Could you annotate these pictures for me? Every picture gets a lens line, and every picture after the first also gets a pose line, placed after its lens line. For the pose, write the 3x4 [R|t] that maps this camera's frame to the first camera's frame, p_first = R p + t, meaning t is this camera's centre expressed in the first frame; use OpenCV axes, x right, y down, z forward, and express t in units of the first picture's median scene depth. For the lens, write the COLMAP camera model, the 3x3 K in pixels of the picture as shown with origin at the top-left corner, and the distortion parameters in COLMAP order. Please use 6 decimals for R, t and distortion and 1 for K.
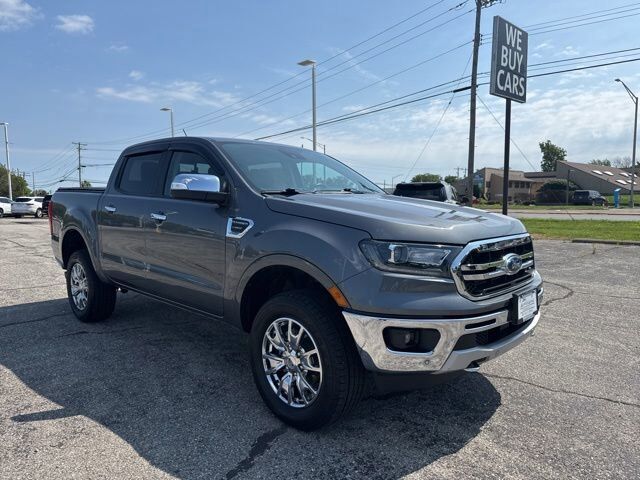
lens RADIAL K [[458.7, 0, 316.4], [0, 458.7, 237.7], [0, 0, 1]] dist [0.001076, -0.009458]
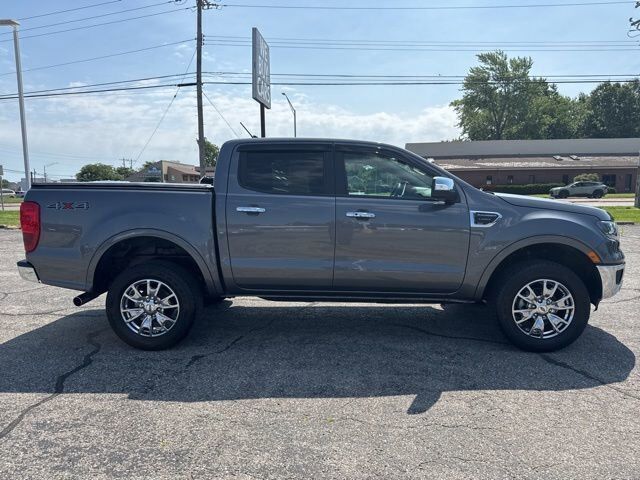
lens RADIAL K [[458.7, 0, 319.5], [0, 458.7, 238.4], [0, 0, 1]] dist [0.001076, -0.009458]
pose [[0.739392, -0.071296, 0.669490, -0.252500], [0.058628, 0.997418, 0.041469, -0.008945], [-0.670718, 0.008589, 0.741663, 0.065052]]
